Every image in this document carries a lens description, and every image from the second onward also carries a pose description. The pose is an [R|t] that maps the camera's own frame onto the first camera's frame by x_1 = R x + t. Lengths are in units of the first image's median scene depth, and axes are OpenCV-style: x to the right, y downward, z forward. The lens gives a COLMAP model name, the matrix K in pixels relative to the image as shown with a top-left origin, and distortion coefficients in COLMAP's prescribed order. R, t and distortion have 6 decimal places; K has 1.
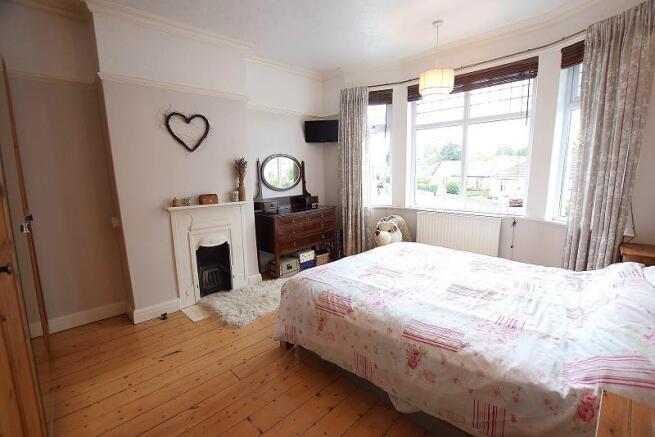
lens RADIAL K [[295.7, 0, 329.0], [0, 295.7, 220.3], [0, 0, 1]] dist [-0.011262, 0.002322]
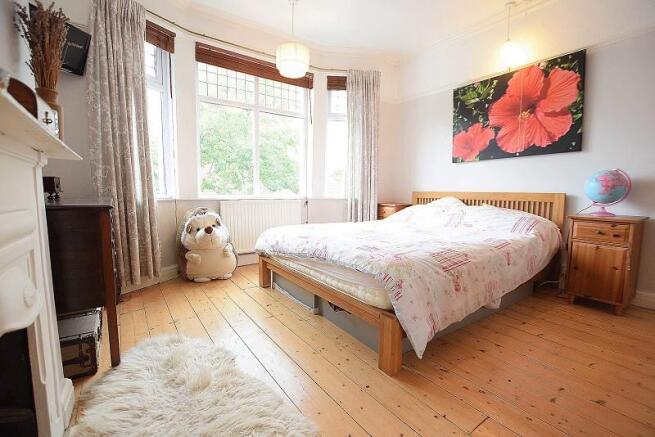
lens RADIAL K [[295.7, 0, 329.2], [0, 295.7, 218.6], [0, 0, 1]] dist [-0.011262, 0.002322]
pose [[0.166056, -0.073114, 0.983402, -0.745881], [0.153753, 0.986971, 0.047417, 0.040954], [-0.974056, 0.143327, 0.175134, 0.922370]]
